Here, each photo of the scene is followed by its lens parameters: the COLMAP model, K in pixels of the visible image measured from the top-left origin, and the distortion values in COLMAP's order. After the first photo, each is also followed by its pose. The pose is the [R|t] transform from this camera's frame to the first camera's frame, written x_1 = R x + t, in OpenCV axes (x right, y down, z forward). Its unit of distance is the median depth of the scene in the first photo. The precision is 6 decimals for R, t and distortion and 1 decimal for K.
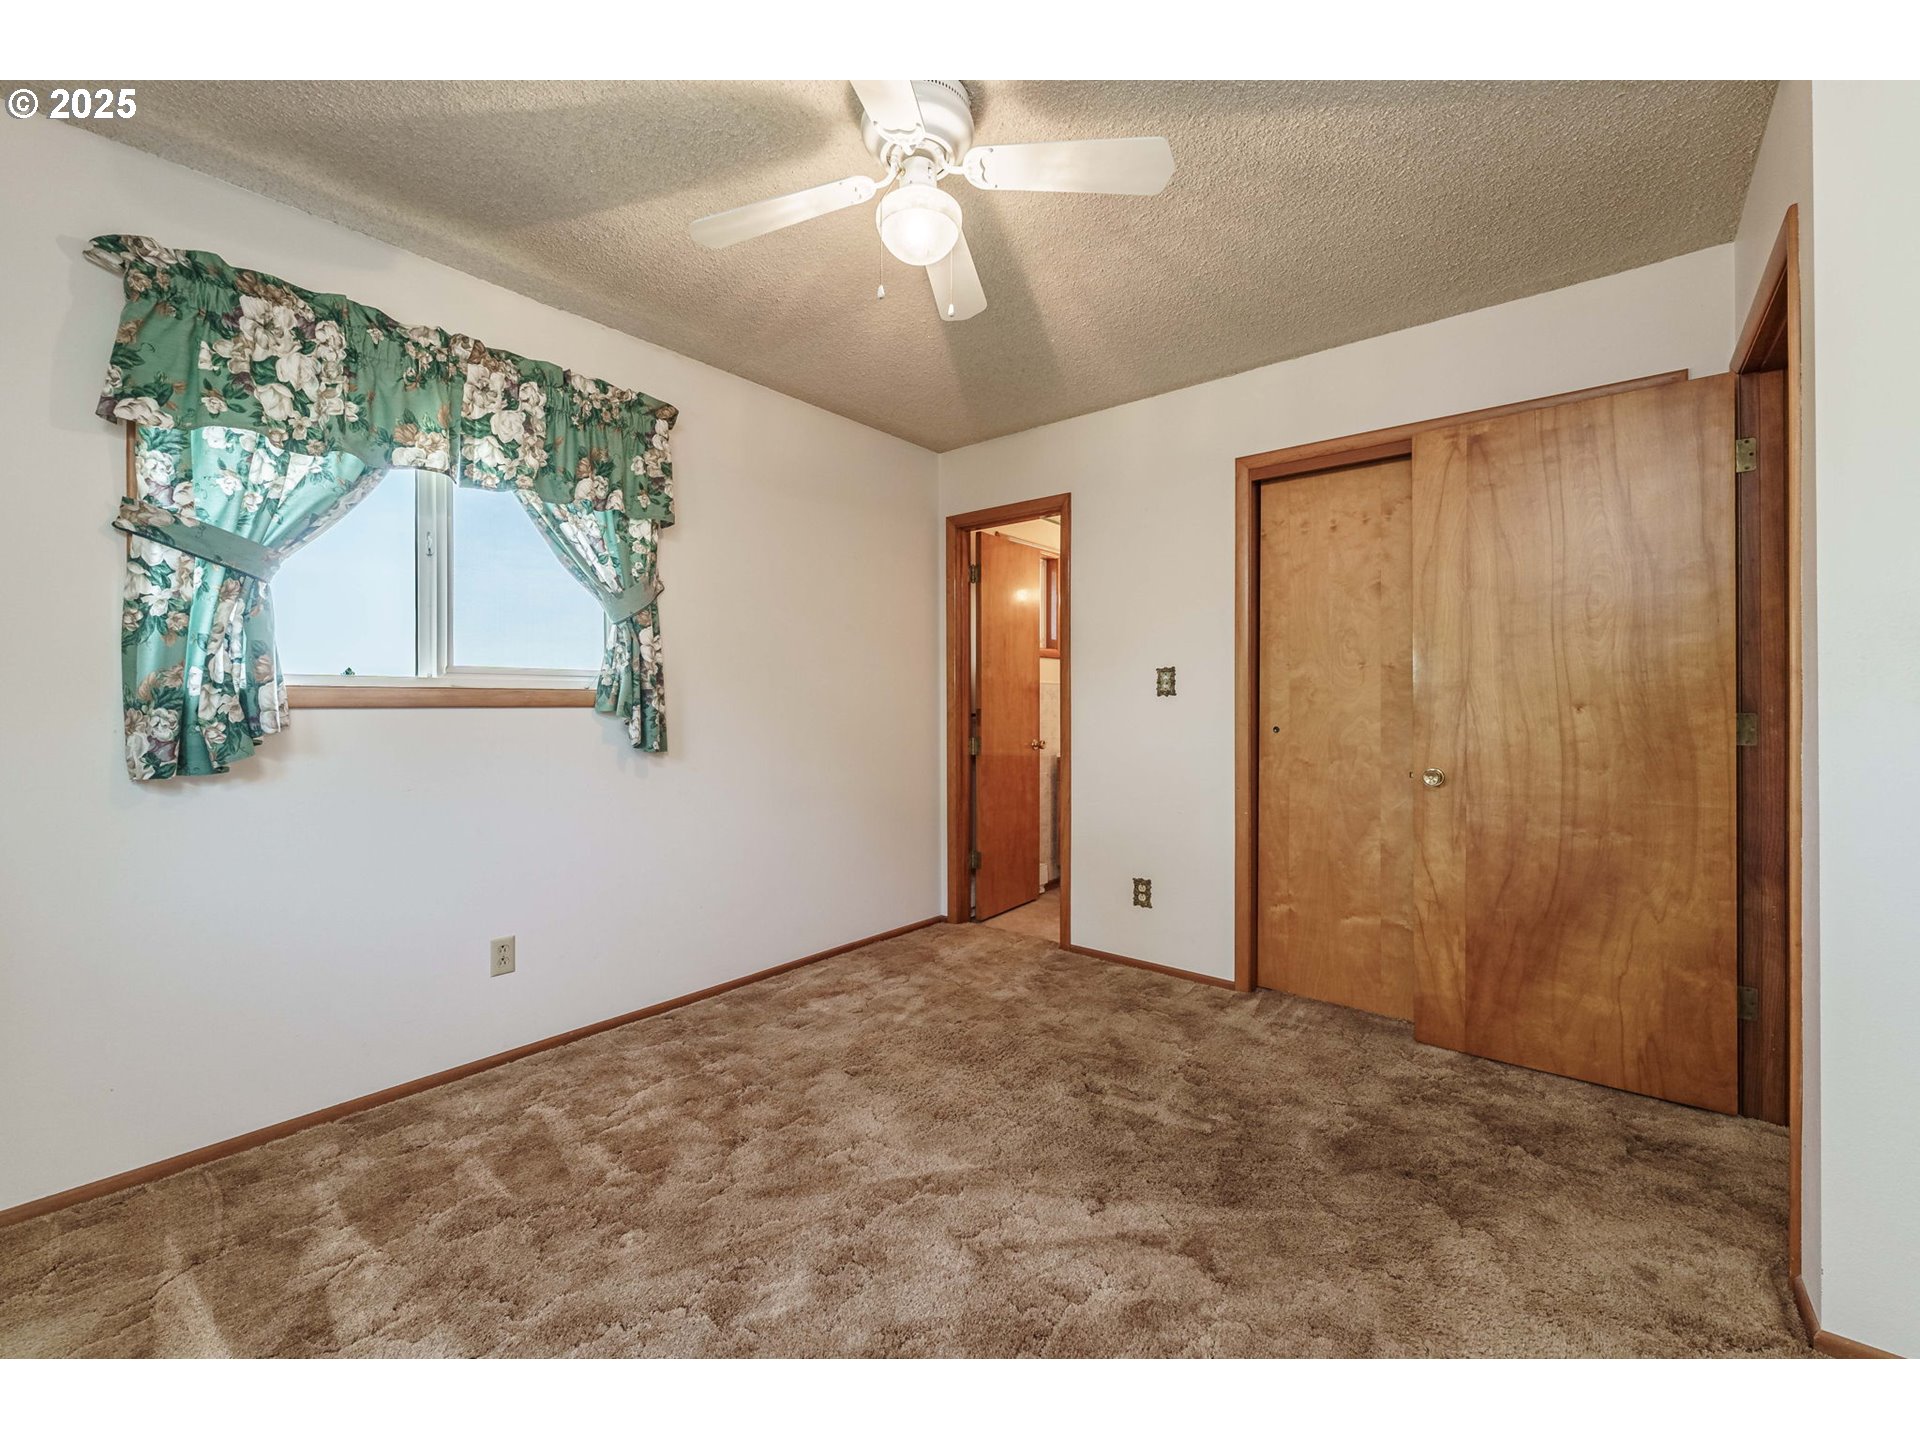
lens RADIAL K [[774.1, 0, 957.2], [0, 774.1, 709.7], [0, 0, 1]] dist [-0.000423, -0.000690]
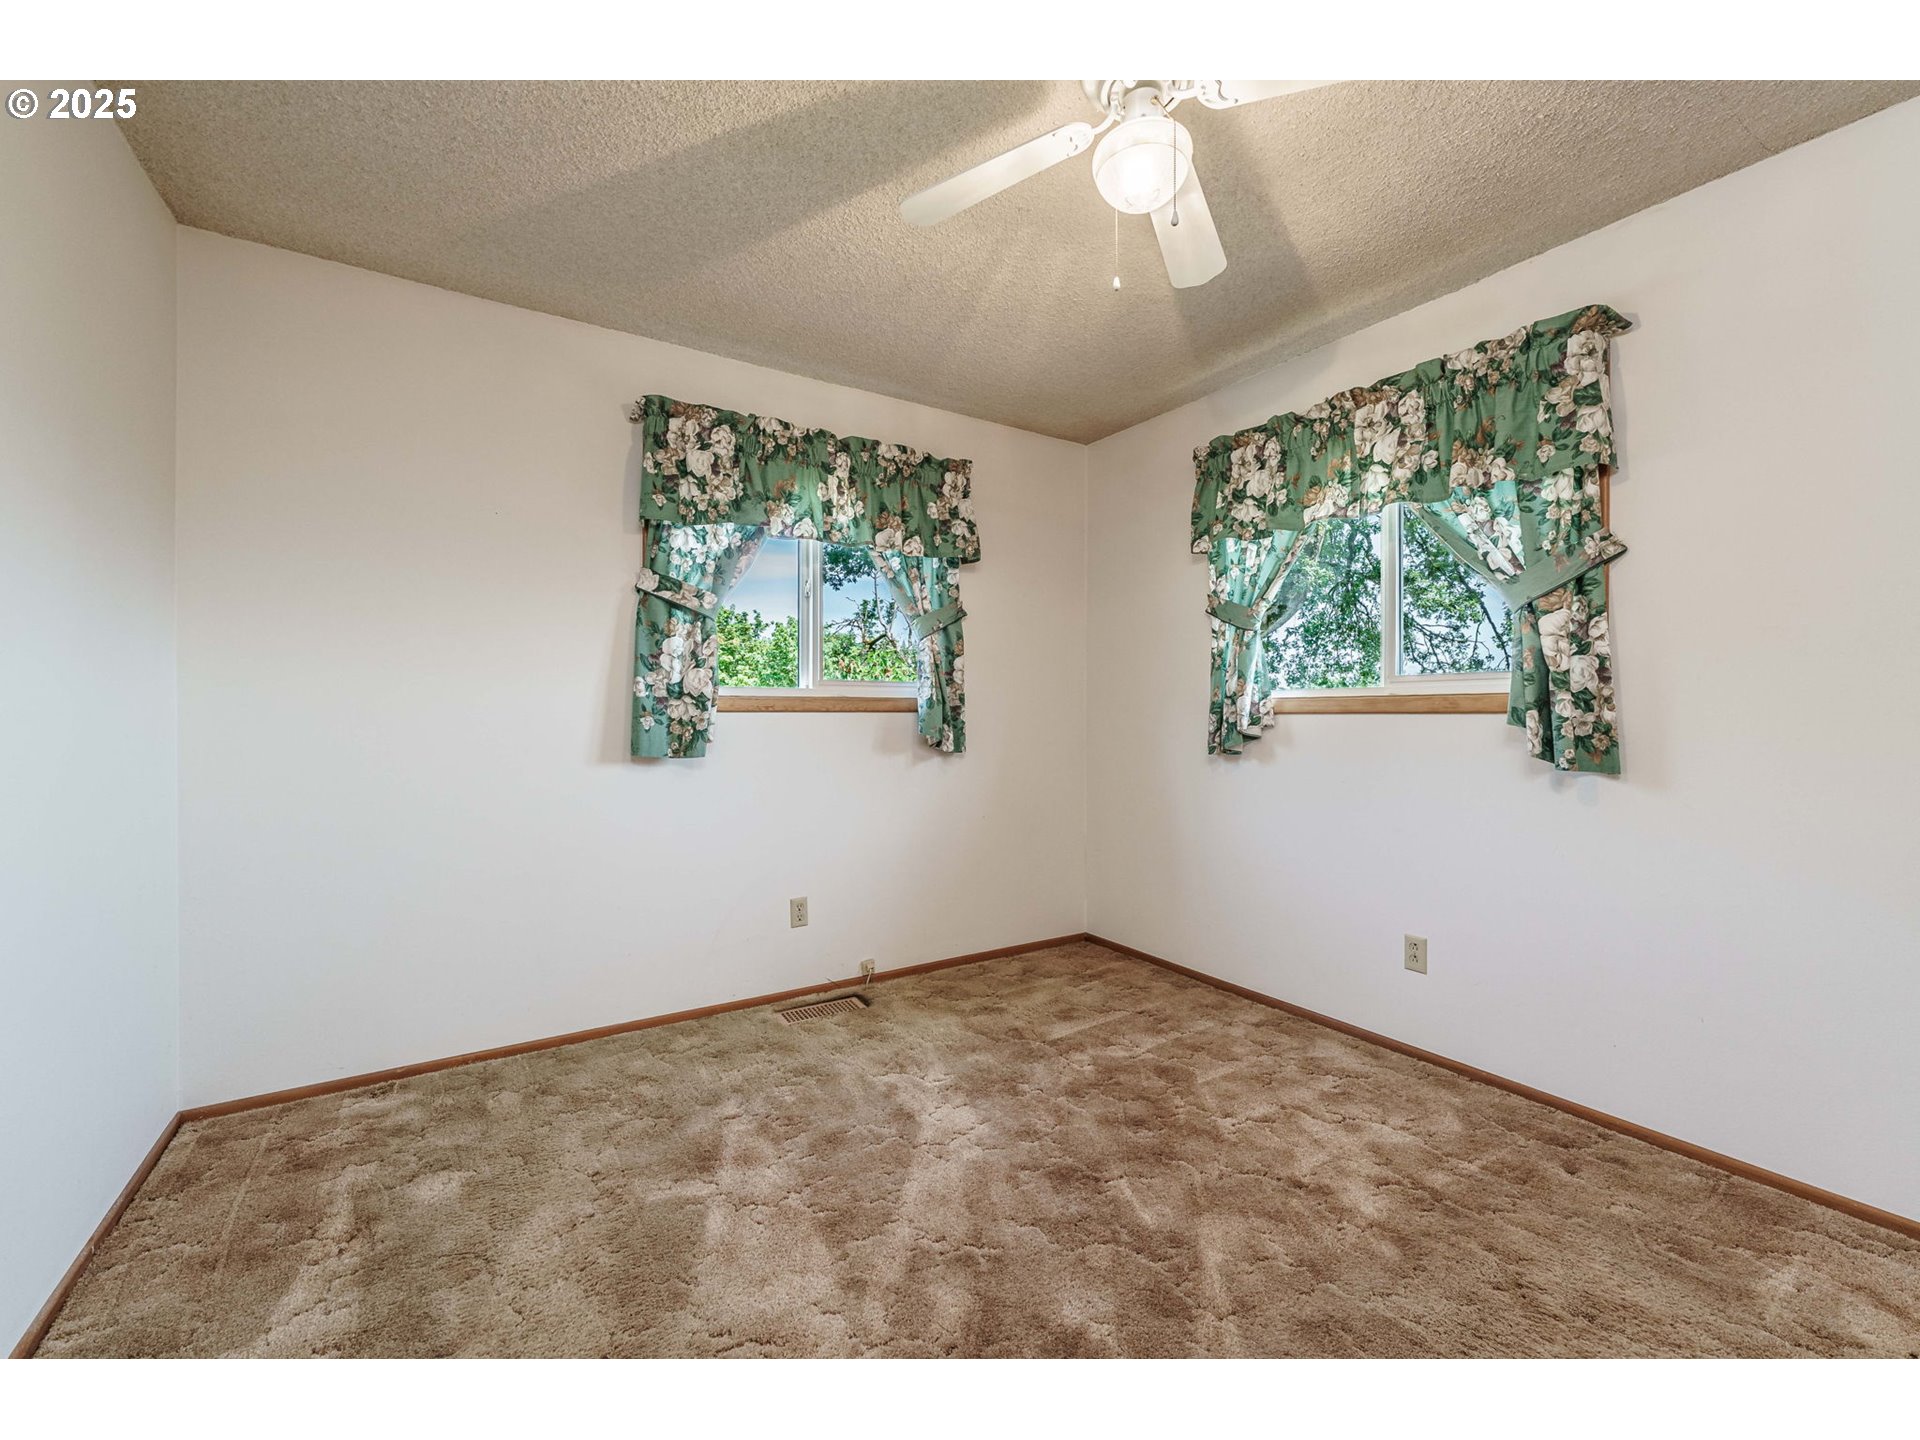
lens RADIAL K [[774.1, 0, 957.1], [0, 774.1, 714.9], [0, 0, 1]] dist [-0.000423, -0.000690]
pose [[-0.295809, 0.002224, -0.955245, 0.598699], [-0.004235, 0.999984, 0.003640, -0.002004], [0.955238, 0.005122, -0.295795, 0.742045]]
